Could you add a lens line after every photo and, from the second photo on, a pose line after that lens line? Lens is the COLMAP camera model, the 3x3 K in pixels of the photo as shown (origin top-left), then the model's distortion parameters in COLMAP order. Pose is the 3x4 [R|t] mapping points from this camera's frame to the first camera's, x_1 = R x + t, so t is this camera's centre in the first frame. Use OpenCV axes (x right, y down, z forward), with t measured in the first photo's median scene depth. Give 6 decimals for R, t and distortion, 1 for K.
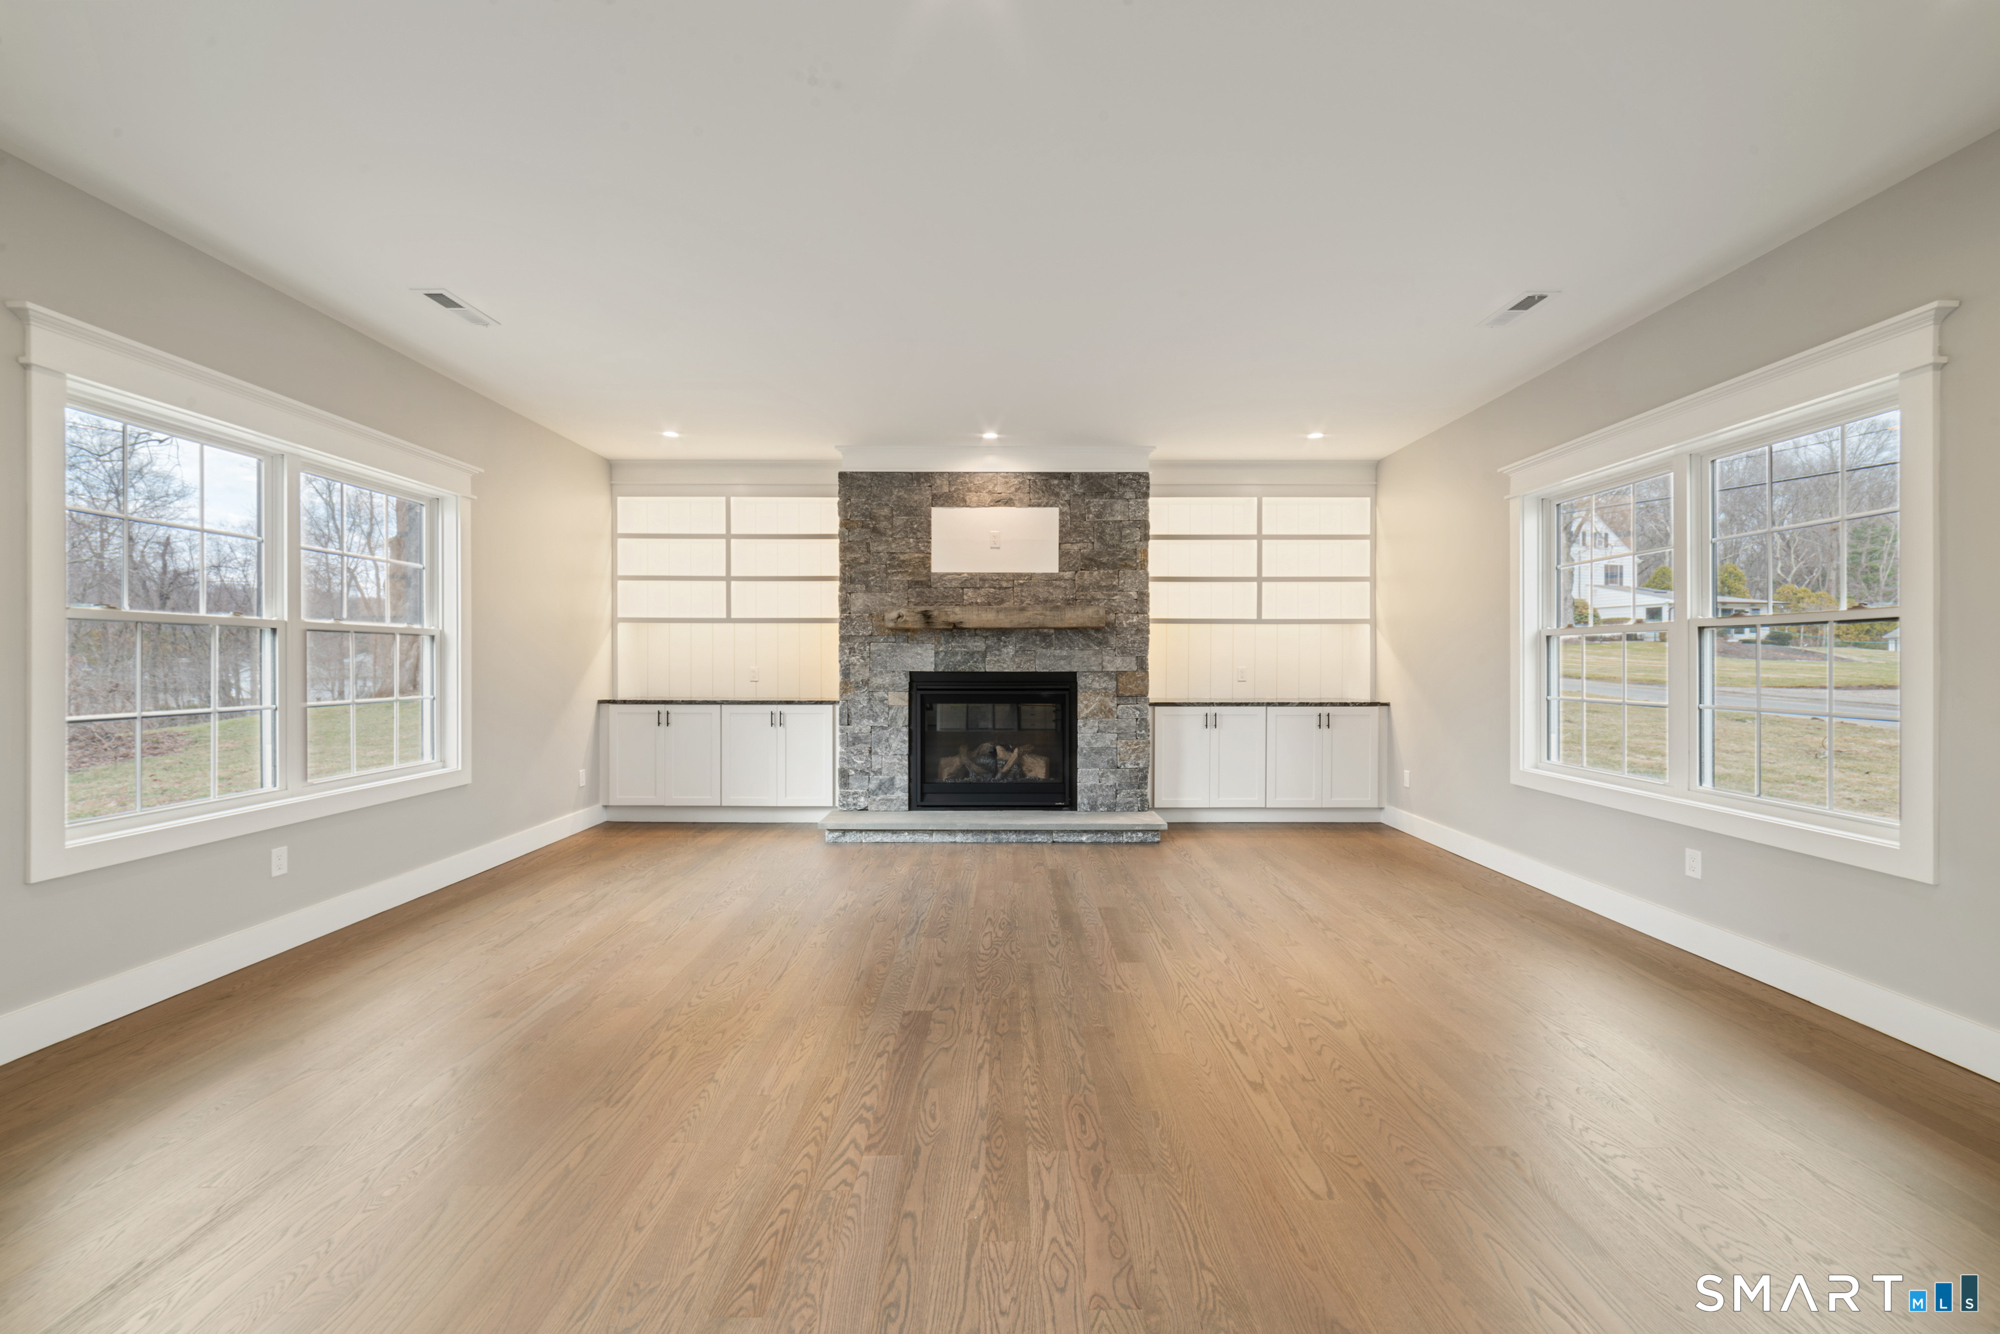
lens RADIAL K [[868.8, 0, 1000.0], [0, 868.8, 667.0], [0, 0, 1]] dist [0.071301, 0.000010]
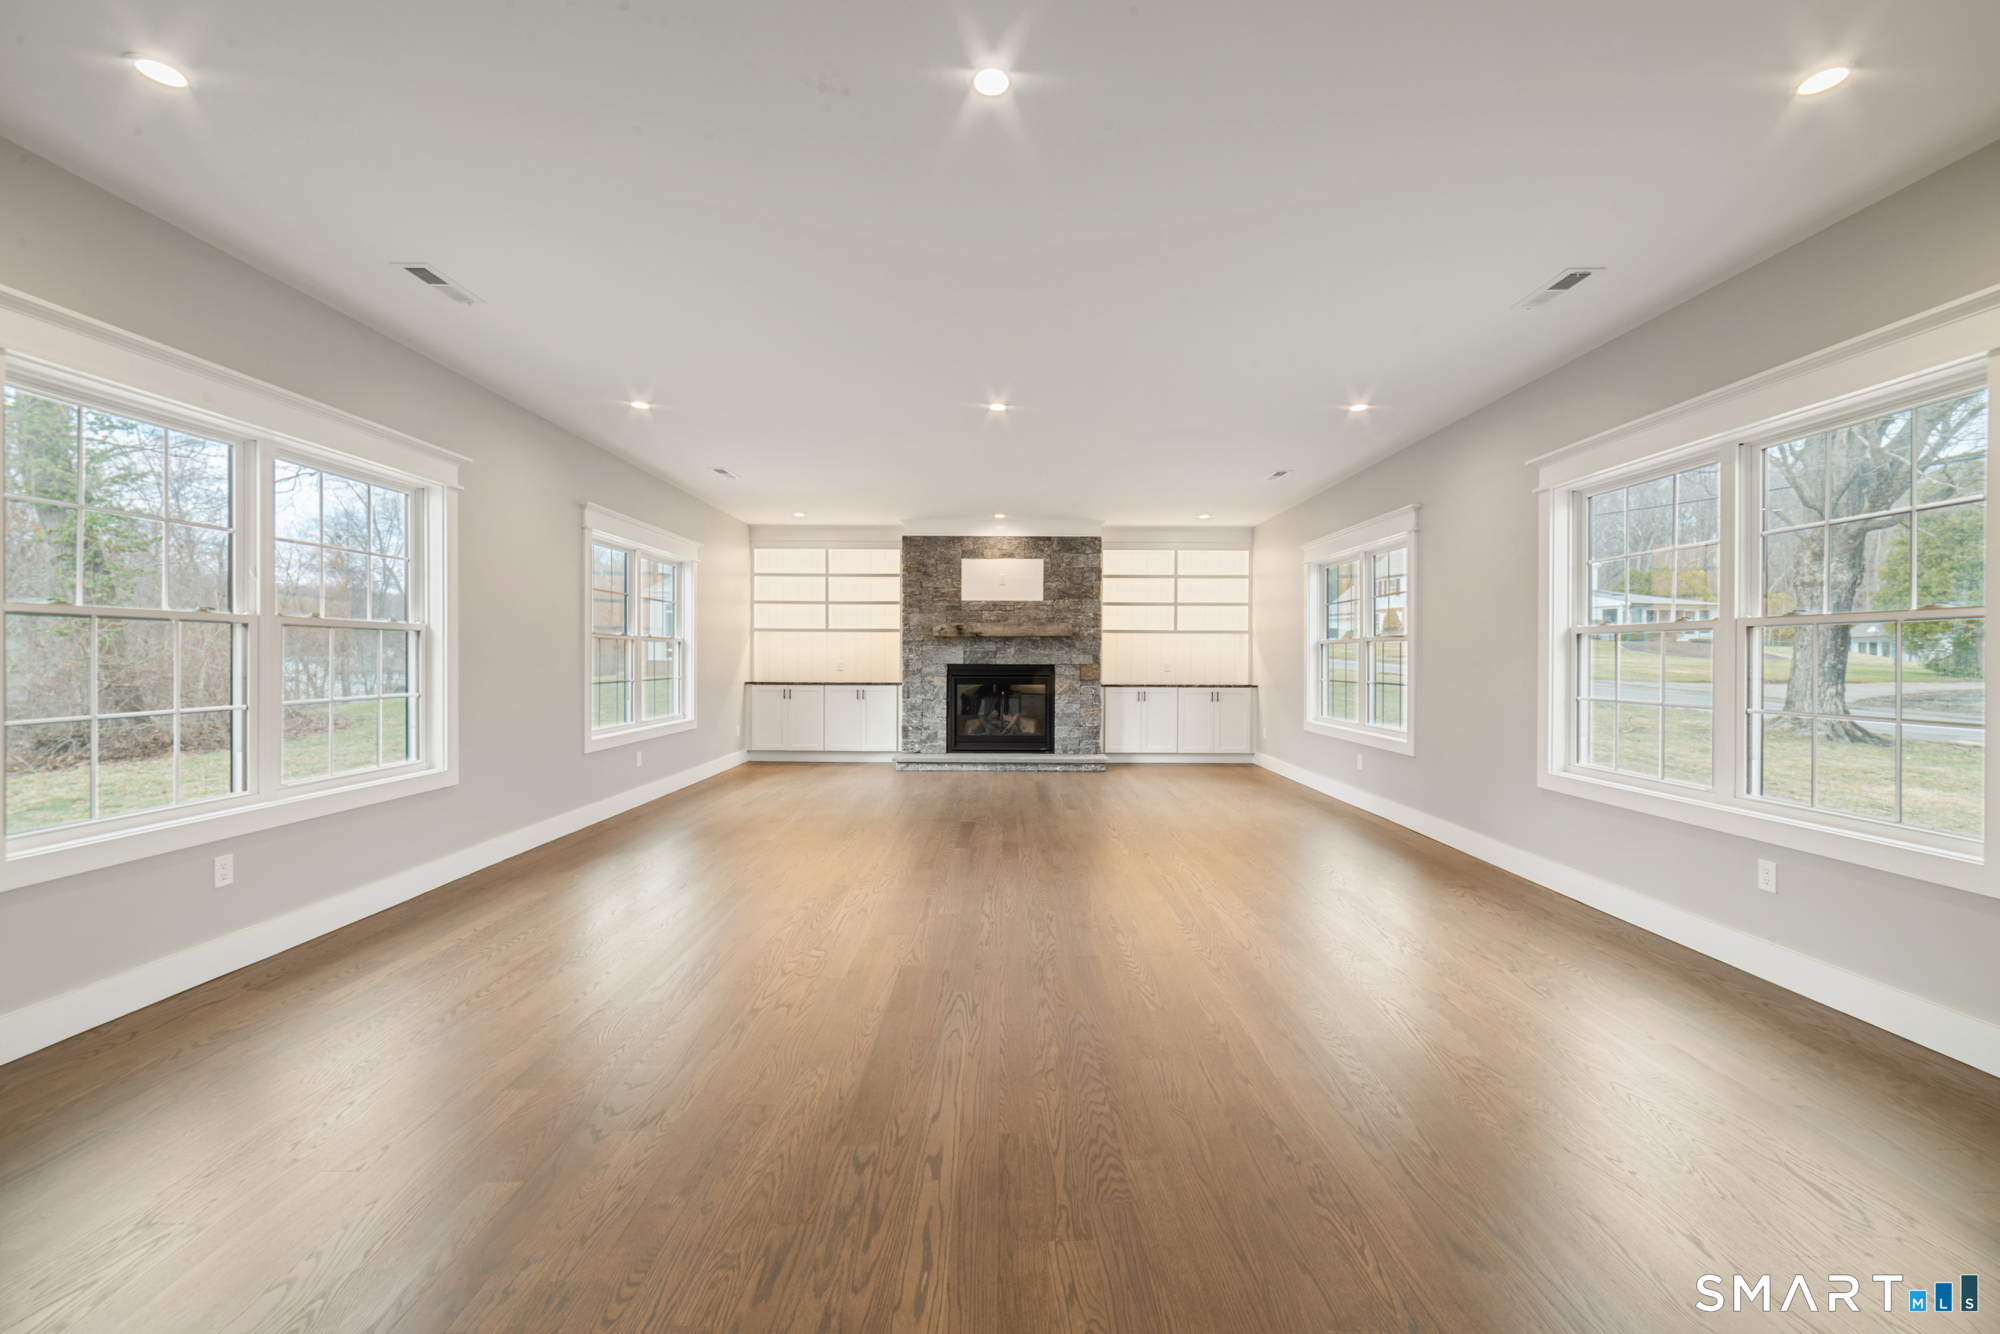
lens RADIAL K [[1003.5, 0, 1000.0], [0, 1003.5, 667.0], [0, 0, 1]] dist [-0.000104, -0.000008]
pose [[0.999949, 0.002826, -0.009665, 0.007628], [-0.002815, 0.999995, 0.001135, 0.008389], [0.009668, -0.001108, 0.999953, -0.790675]]
